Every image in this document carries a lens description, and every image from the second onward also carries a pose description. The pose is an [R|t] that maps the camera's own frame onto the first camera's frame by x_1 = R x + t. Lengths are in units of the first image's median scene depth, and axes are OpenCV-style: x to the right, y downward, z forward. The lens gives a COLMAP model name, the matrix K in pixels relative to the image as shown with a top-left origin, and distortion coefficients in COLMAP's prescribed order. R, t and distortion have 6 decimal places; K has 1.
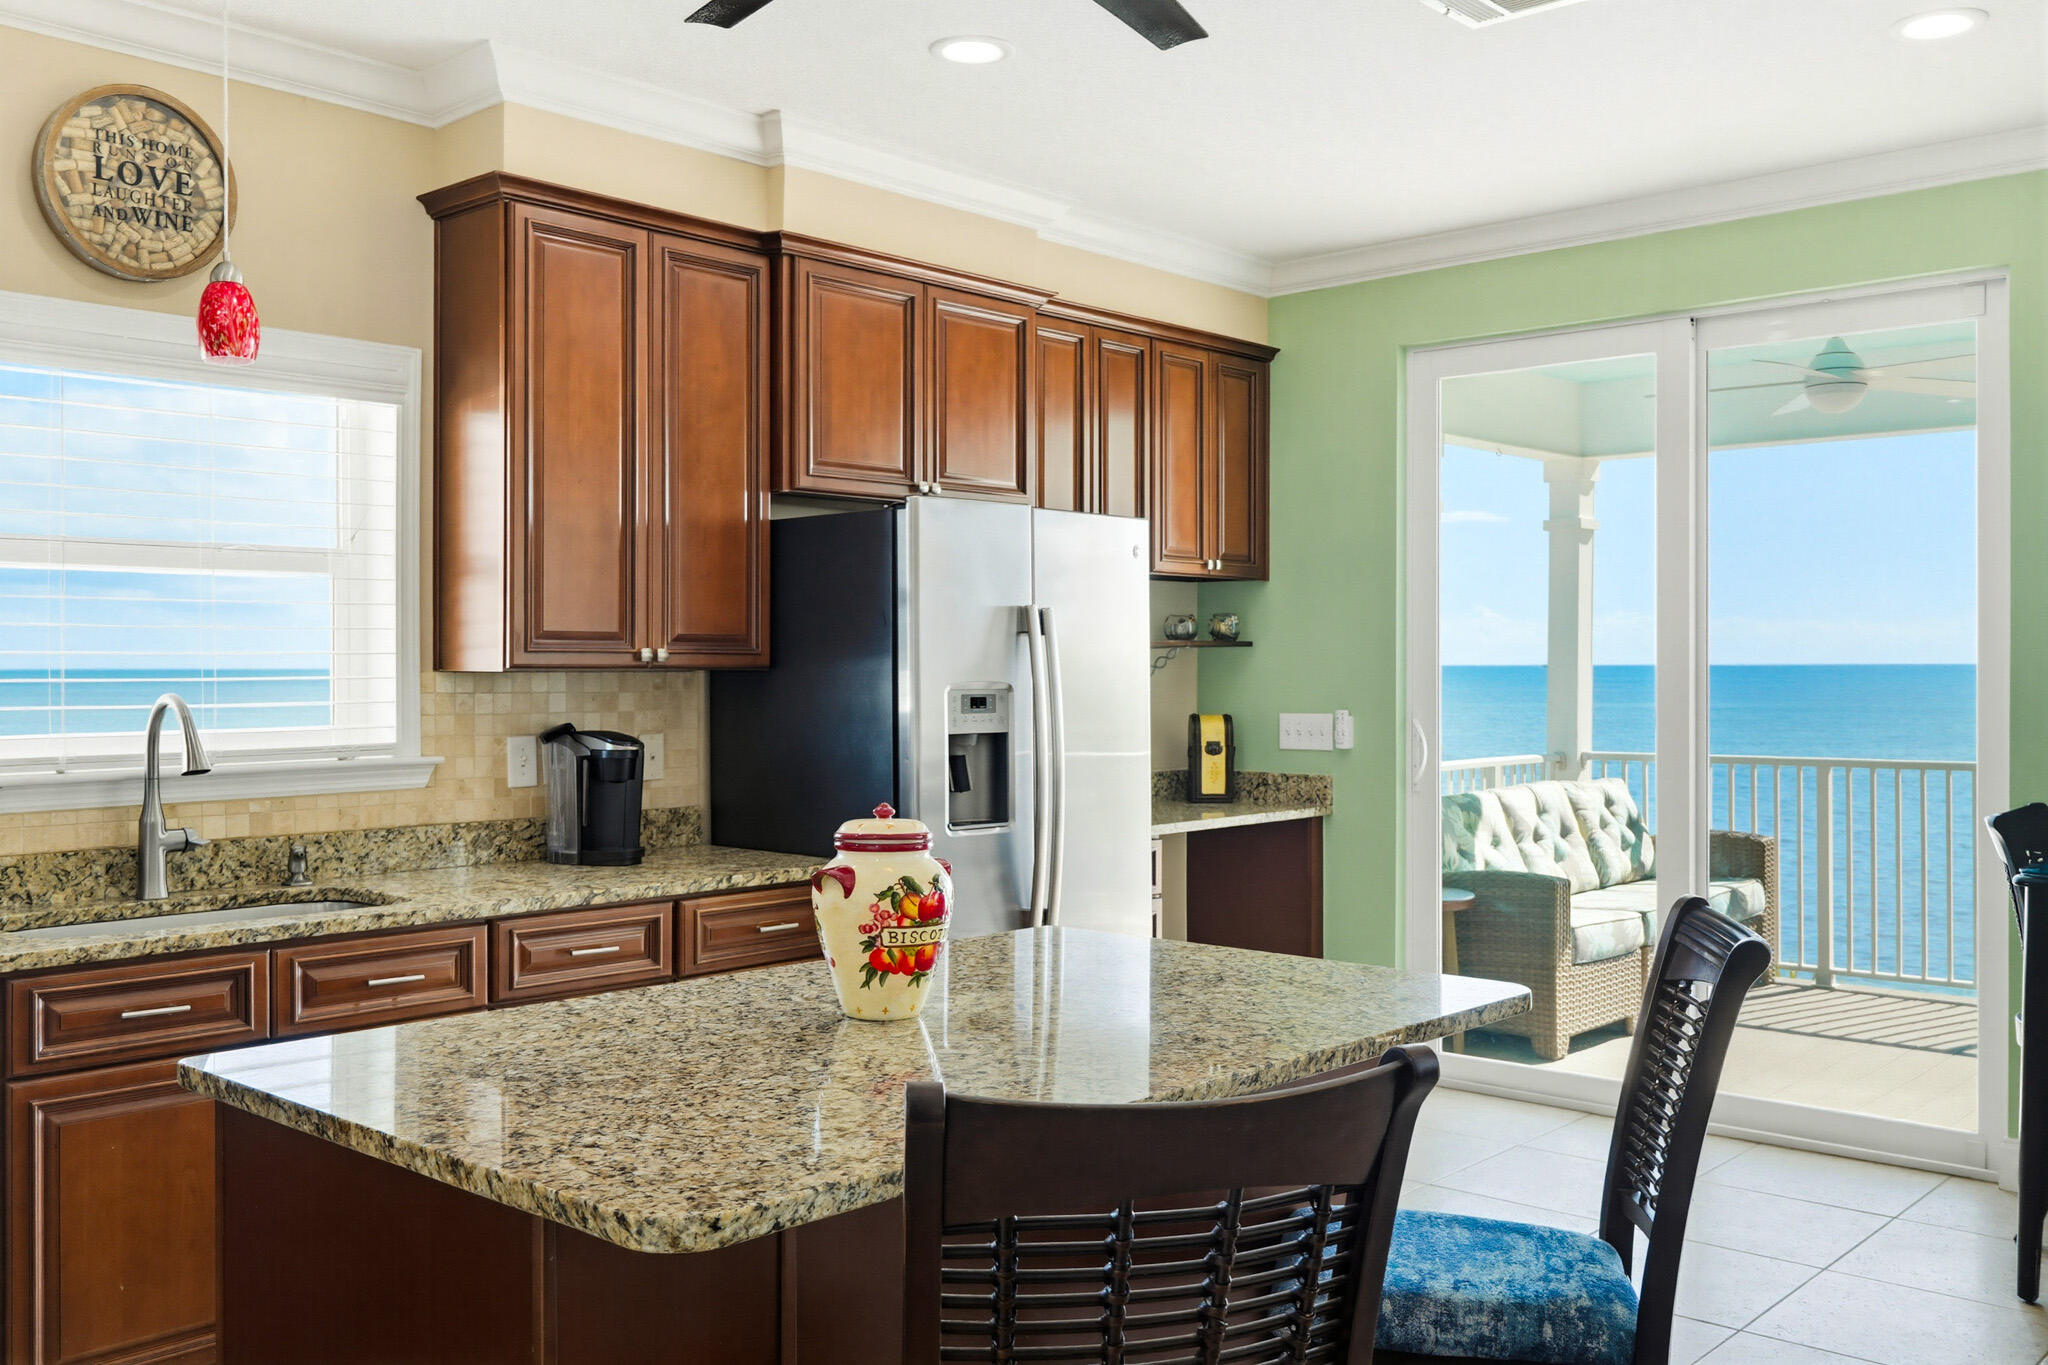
lens RADIAL K [[1810.4, 0, 1022.3], [0, 1810.4, 677.3], [0, 0, 1]] dist [0.000301, 0.006717]
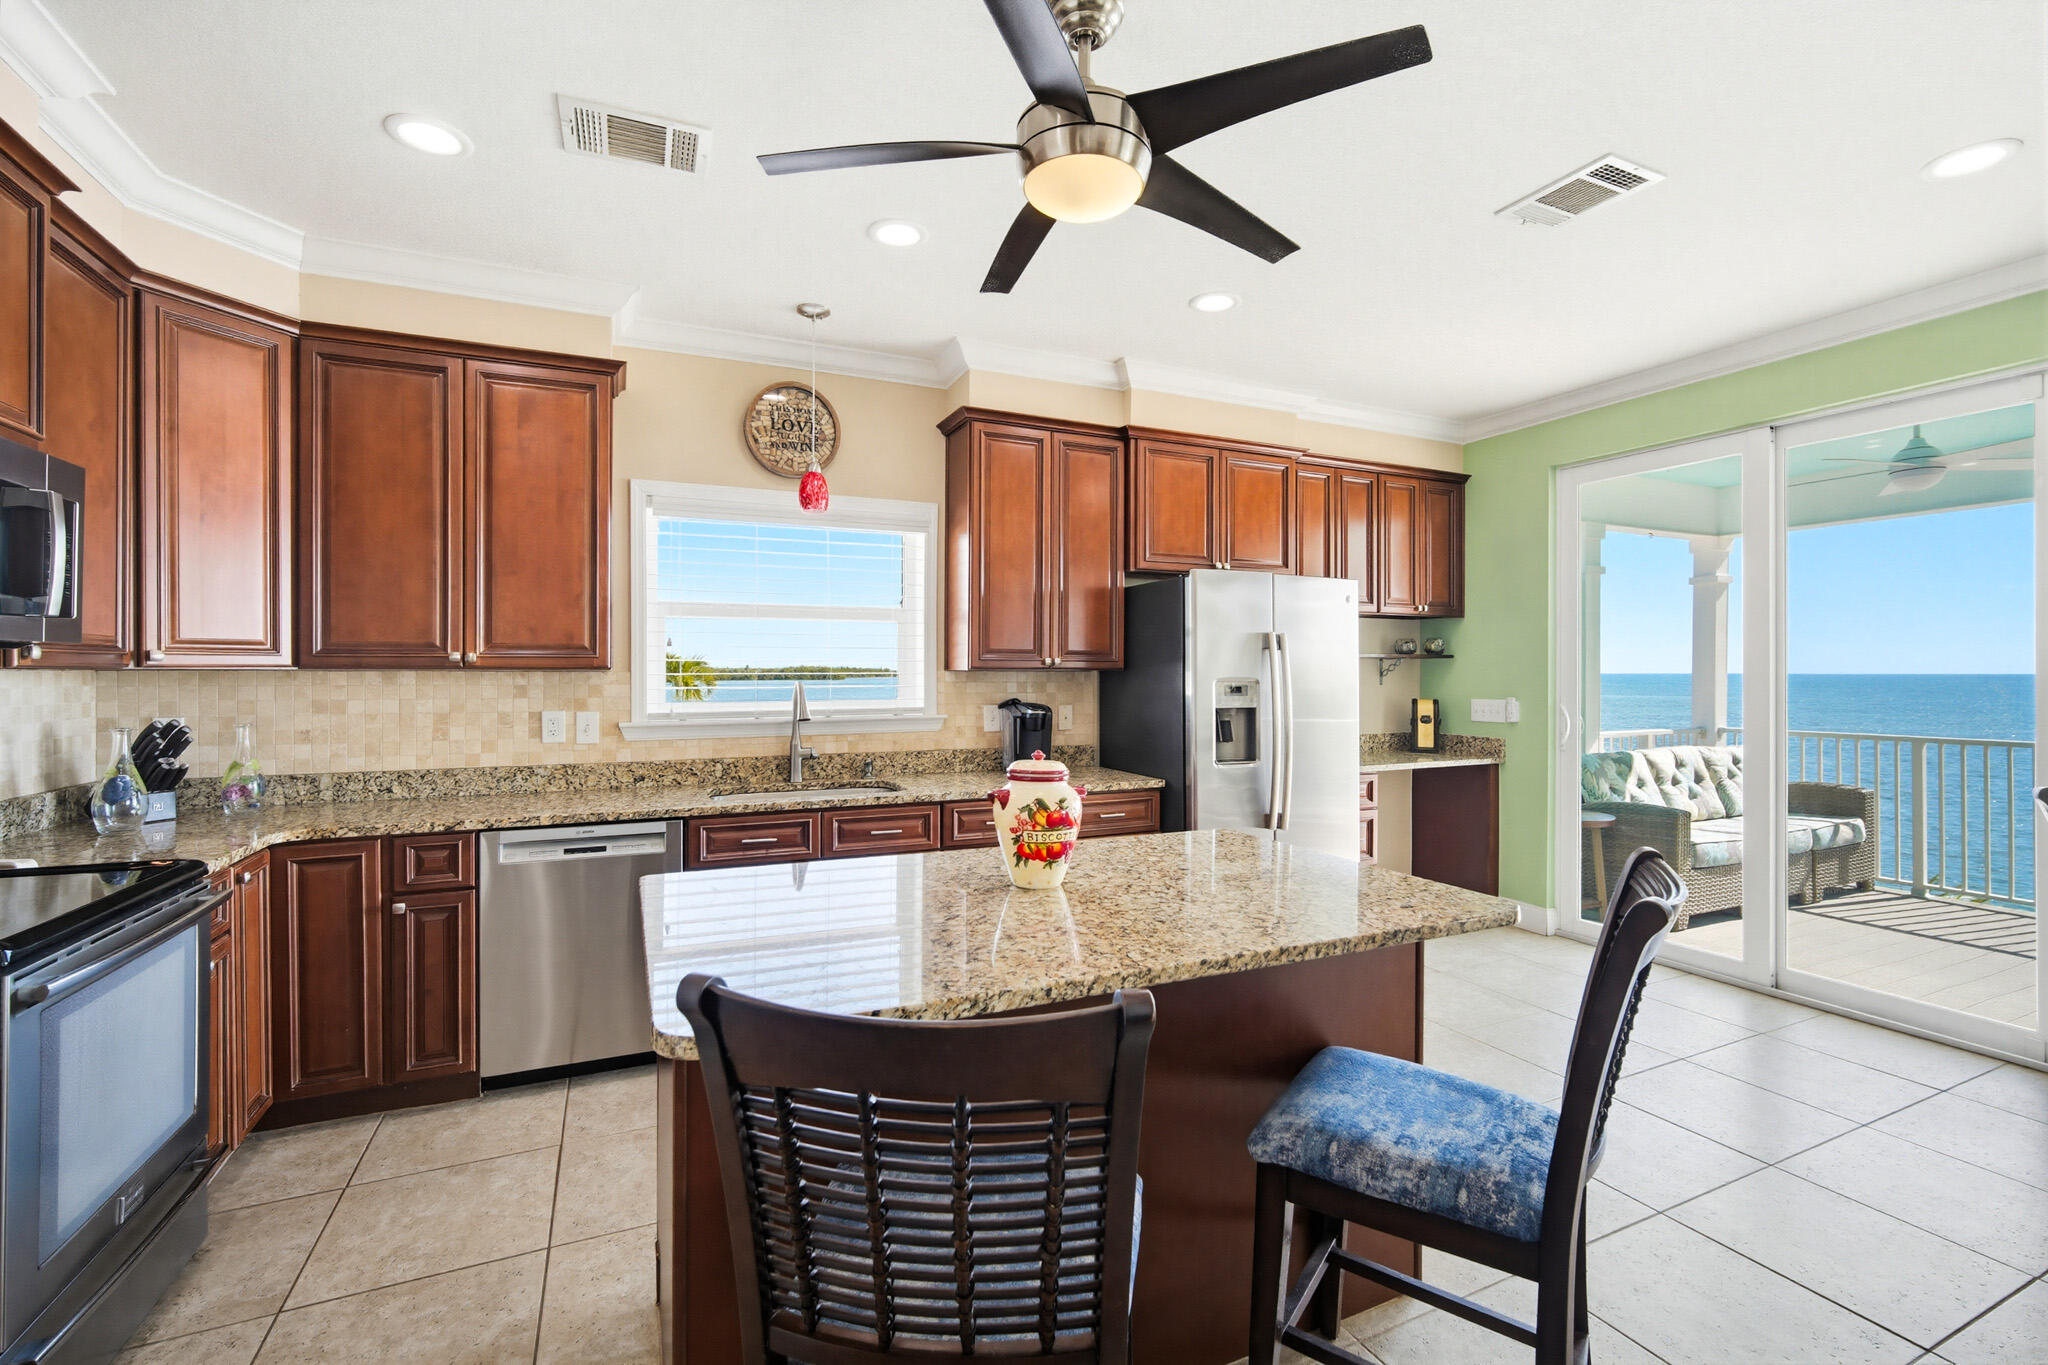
lens RADIAL K [[889.9, 0, 1030.2], [0, 889.9, 670.0], [0, 0, 1]] dist [-0.013307, 0.004922]
pose [[0.921250, 0.001830, -0.388966, 0.130662], [-0.005302, 0.999955, -0.007853, 0.003286], [0.388934, 0.009297, 0.921219, 0.167616]]
